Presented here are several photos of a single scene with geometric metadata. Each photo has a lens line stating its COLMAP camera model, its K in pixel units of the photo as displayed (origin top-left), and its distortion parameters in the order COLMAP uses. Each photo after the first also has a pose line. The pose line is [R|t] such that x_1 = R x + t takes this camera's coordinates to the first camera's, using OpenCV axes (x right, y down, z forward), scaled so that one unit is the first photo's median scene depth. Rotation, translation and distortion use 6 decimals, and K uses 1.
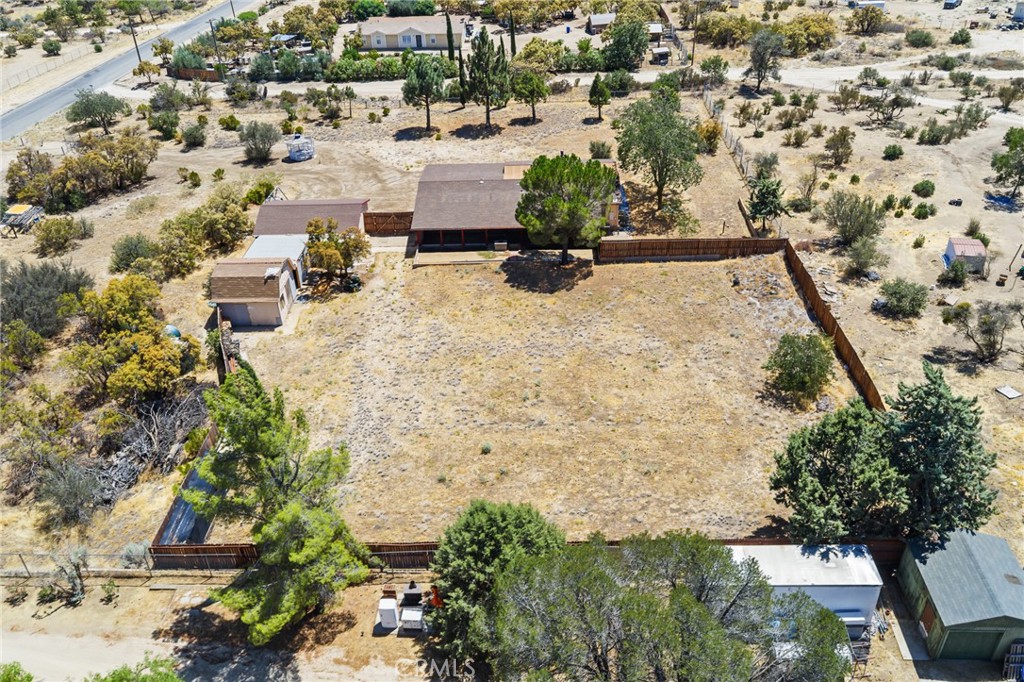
lens RADIAL K [[851.6, 0, 512.0], [0, 851.6, 341.0], [0, 0, 1]] dist [0.000550, -0.004627]
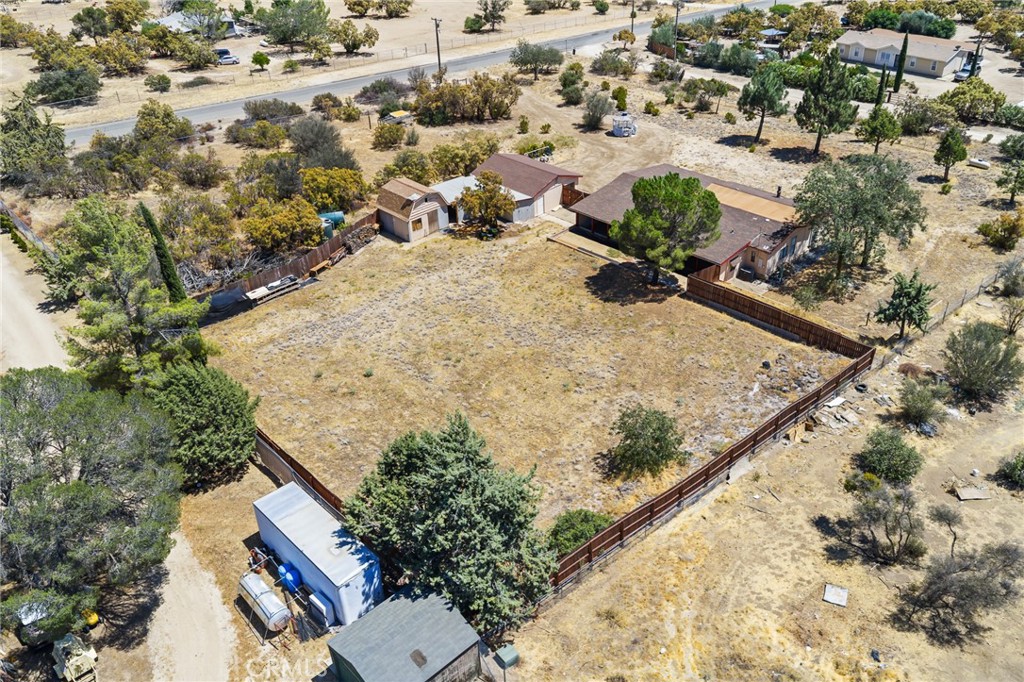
lens RADIAL K [[851.6, 0, 512.0], [0, 851.6, 341.0], [0, 0, 1]] dist [0.000550, -0.004627]
pose [[0.699171, 0.387038, -0.601134, 0.461777], [-0.380207, 0.913332, 0.145832, -0.092077], [0.605477, 0.126593, 0.785730, 0.118394]]
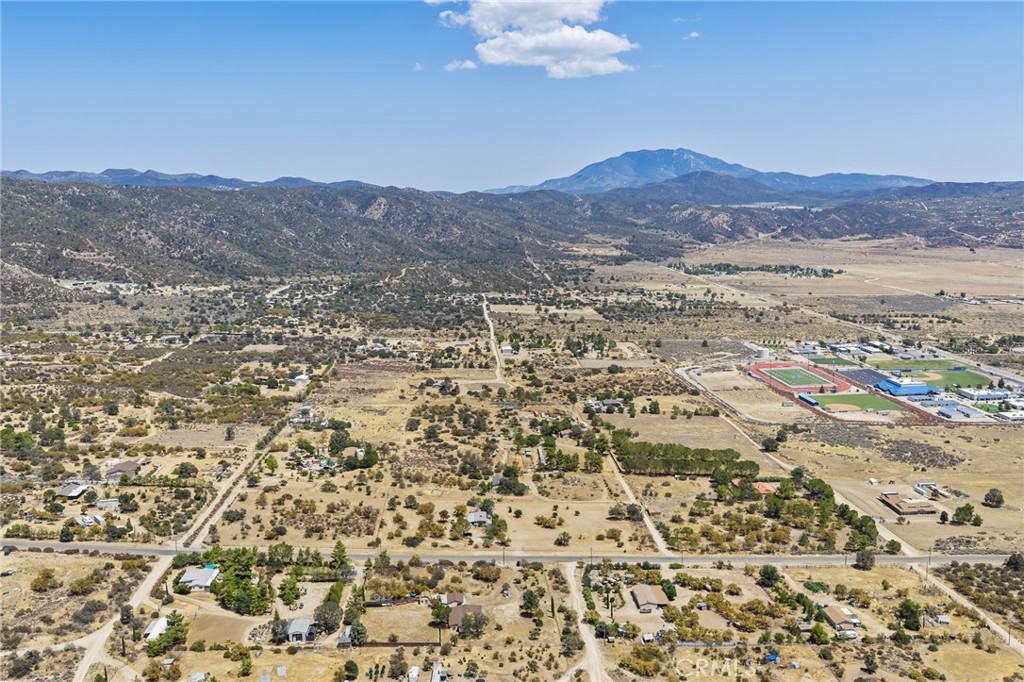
lens RADIAL K [[851.6, 0, 512.0], [0, 851.6, 341.0], [0, 0, 1]] dist [0.000550, -0.004627]
pose [[0.111337, 0.164332, -0.980102, 3.941267], [-0.535473, 0.840742, 0.080137, -1.768236], [0.837181, 0.515896, 0.181601, -0.351012]]
